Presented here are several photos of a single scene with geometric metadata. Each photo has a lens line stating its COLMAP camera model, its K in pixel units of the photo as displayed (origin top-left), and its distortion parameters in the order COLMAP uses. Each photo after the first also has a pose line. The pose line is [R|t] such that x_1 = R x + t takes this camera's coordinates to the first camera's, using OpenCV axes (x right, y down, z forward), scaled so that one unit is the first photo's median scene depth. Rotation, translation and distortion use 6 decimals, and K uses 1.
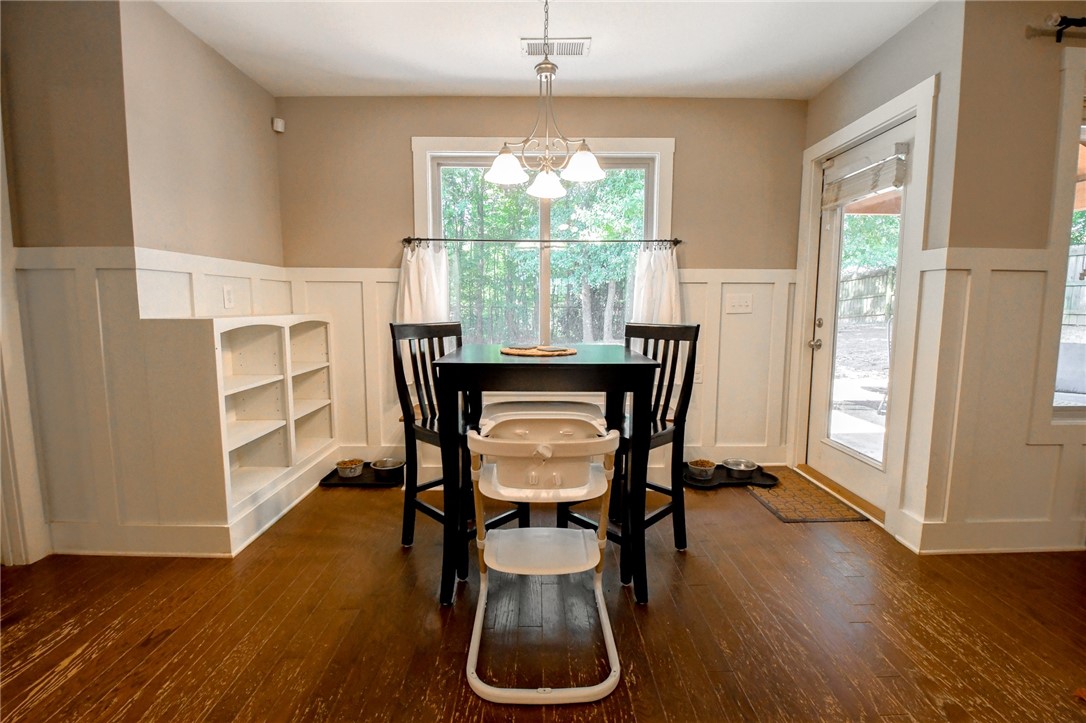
lens RADIAL K [[500.2, 0, 545.5], [0, 500.2, 358.9], [0, 0, 1]] dist [0.000279, -0.000235]
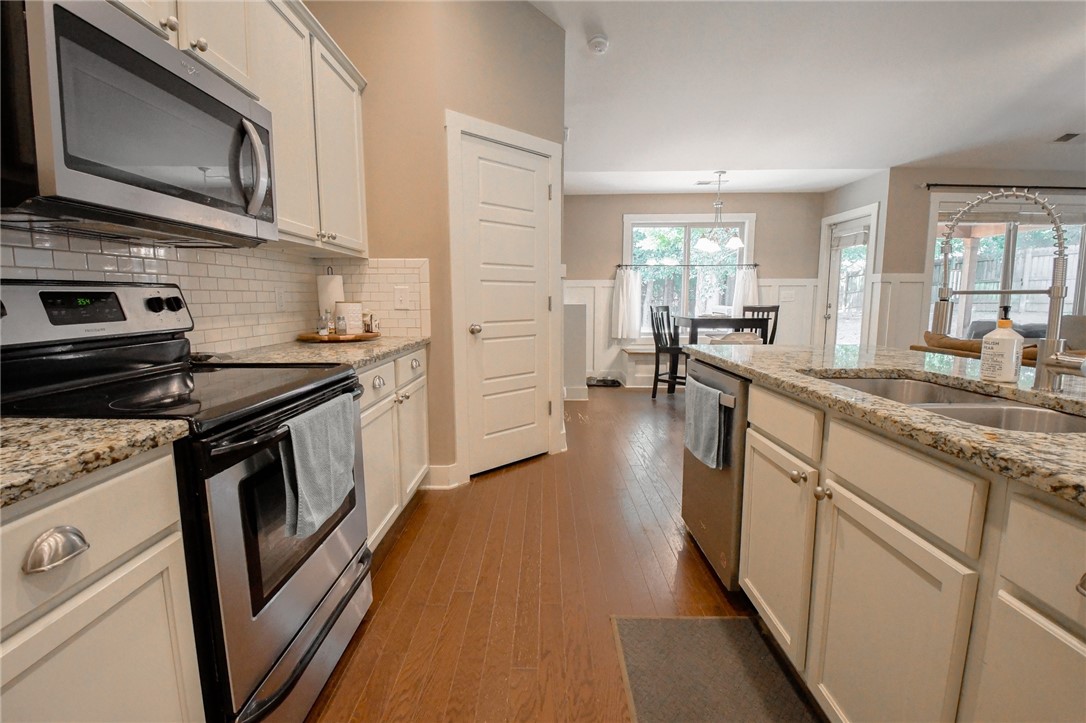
lens RADIAL K [[500.2, 0, 541.4], [0, 500.2, 360.9], [0, 0, 1]] dist [0.000279, -0.000235]
pose [[0.999742, -0.005591, -0.022030, -0.550774], [0.005889, 0.999892, 0.013478, 0.112957], [0.021952, -0.013604, 0.999666, -1.007881]]
